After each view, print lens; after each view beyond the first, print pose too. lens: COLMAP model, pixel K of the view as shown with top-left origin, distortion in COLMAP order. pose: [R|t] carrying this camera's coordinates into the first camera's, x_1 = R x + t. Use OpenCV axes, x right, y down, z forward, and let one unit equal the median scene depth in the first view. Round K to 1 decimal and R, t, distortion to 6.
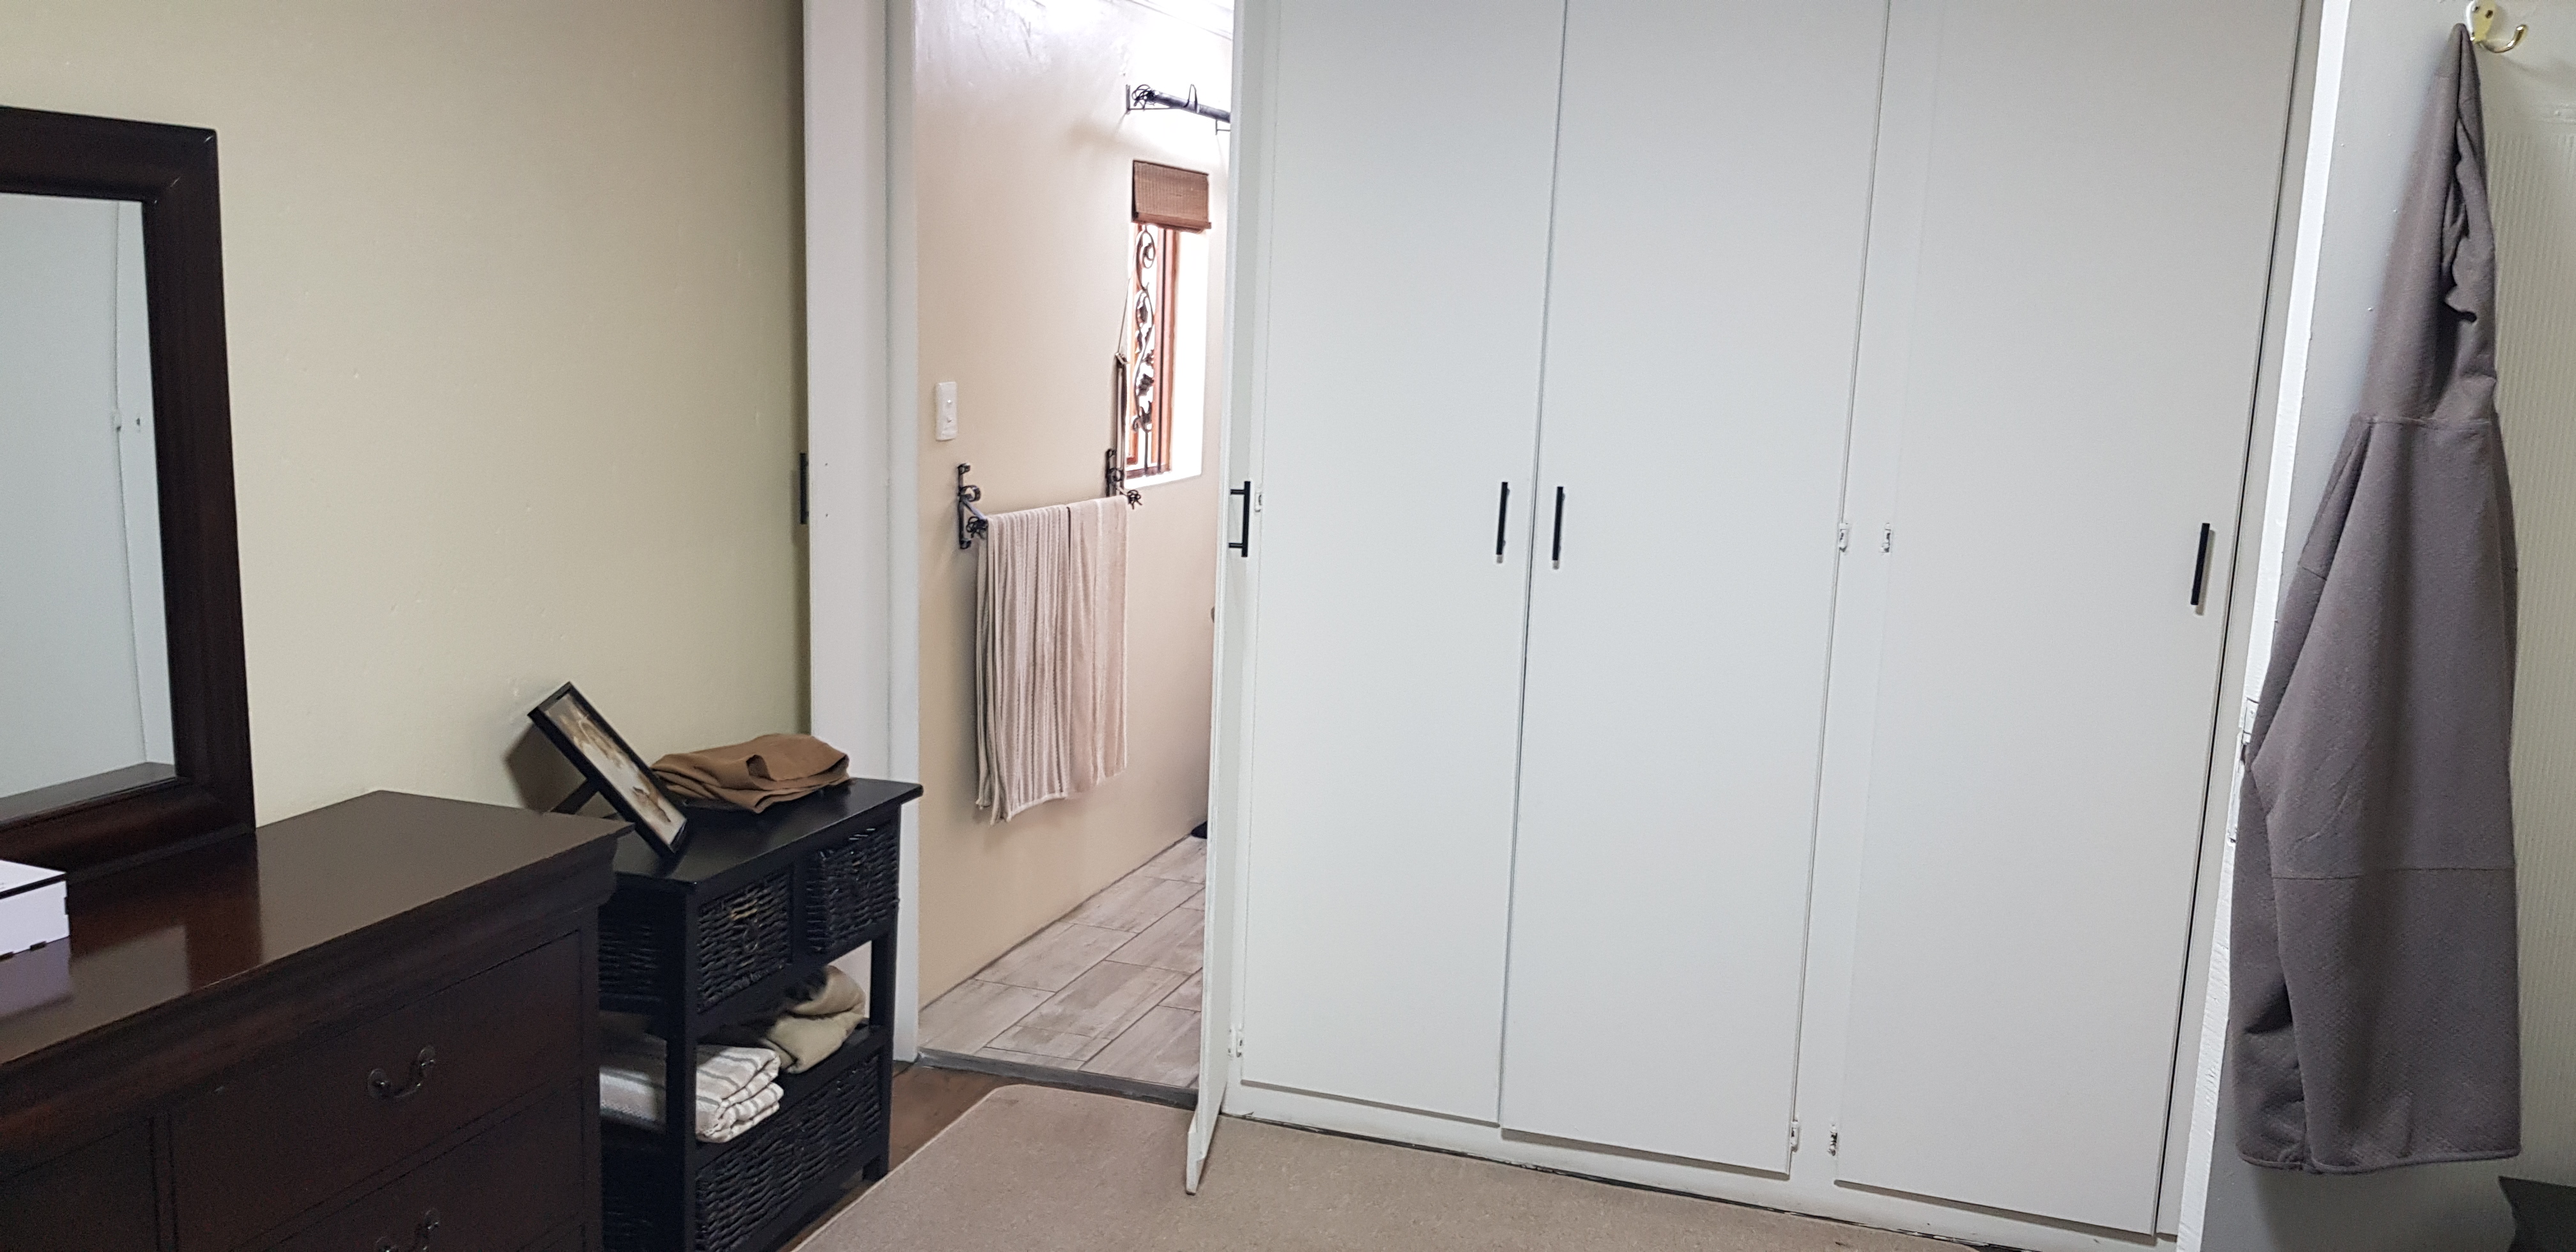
lens RADIAL K [[2056.1, 0, 1267.4], [0, 2056.1, 656.4], [0, 0, 1]] dist [0.080135, -0.133069]
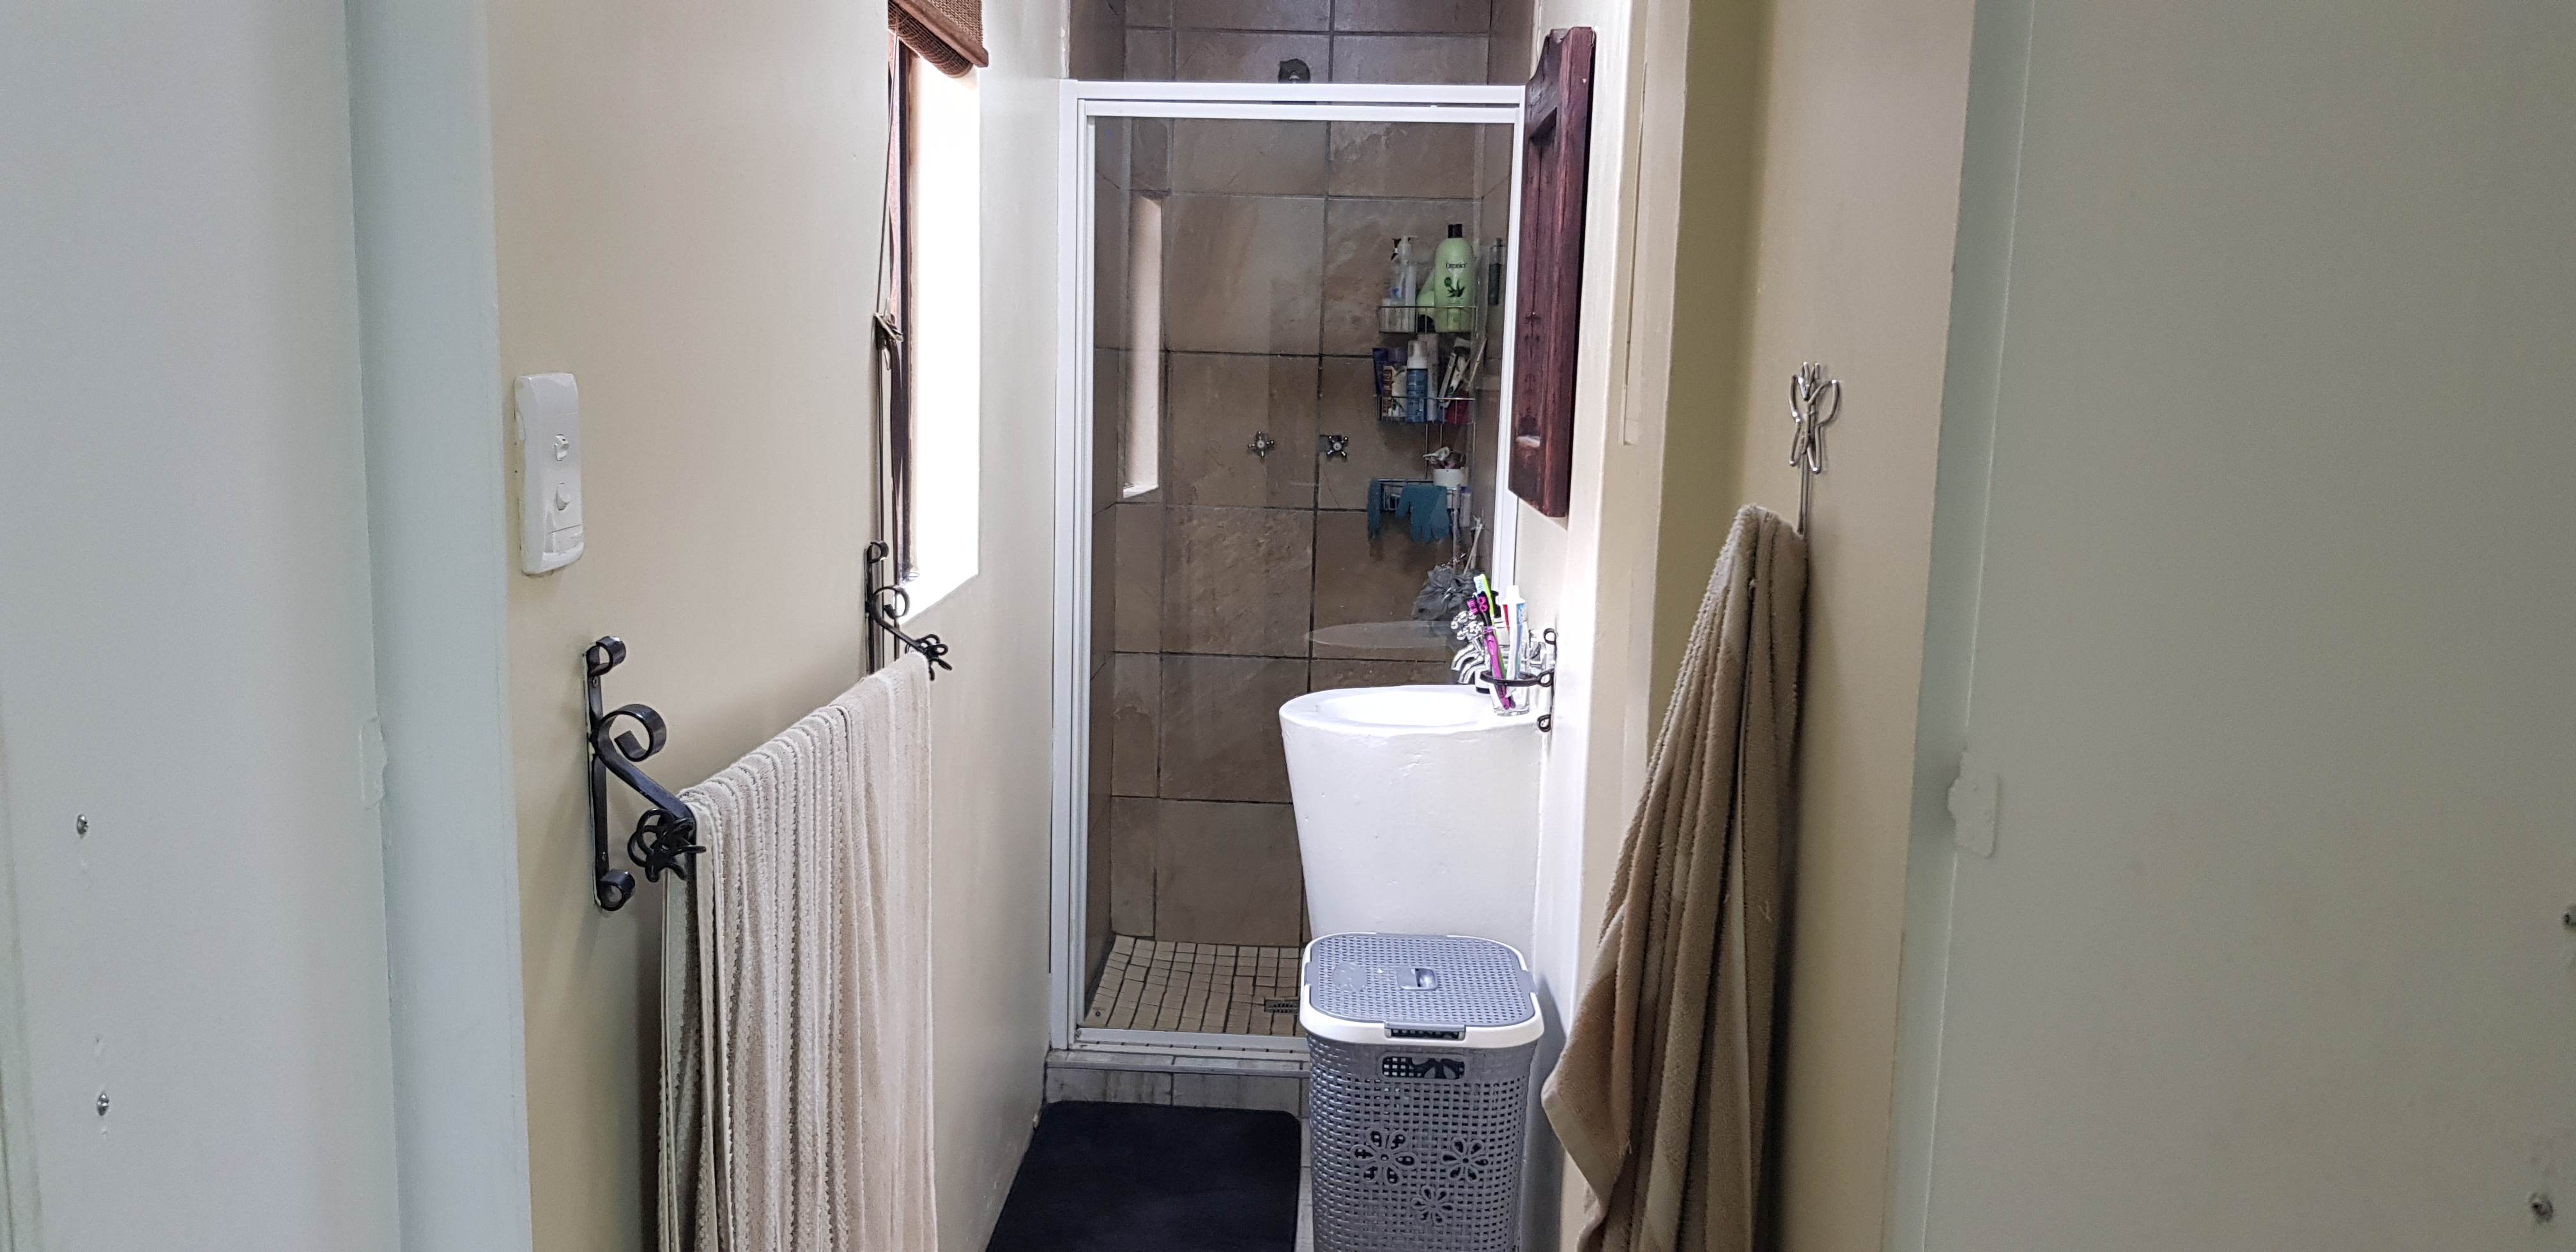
lens RADIAL K [[2056.1, 0, 1267.4], [0, 2056.1, 656.4], [0, 0, 1]] dist [0.080135, -0.133069]
pose [[0.957455, -0.059120, 0.282462, -0.138650], [0.062110, 0.998068, -0.001635, -0.083728], [-0.281820, 0.019109, 0.959277, 0.668573]]
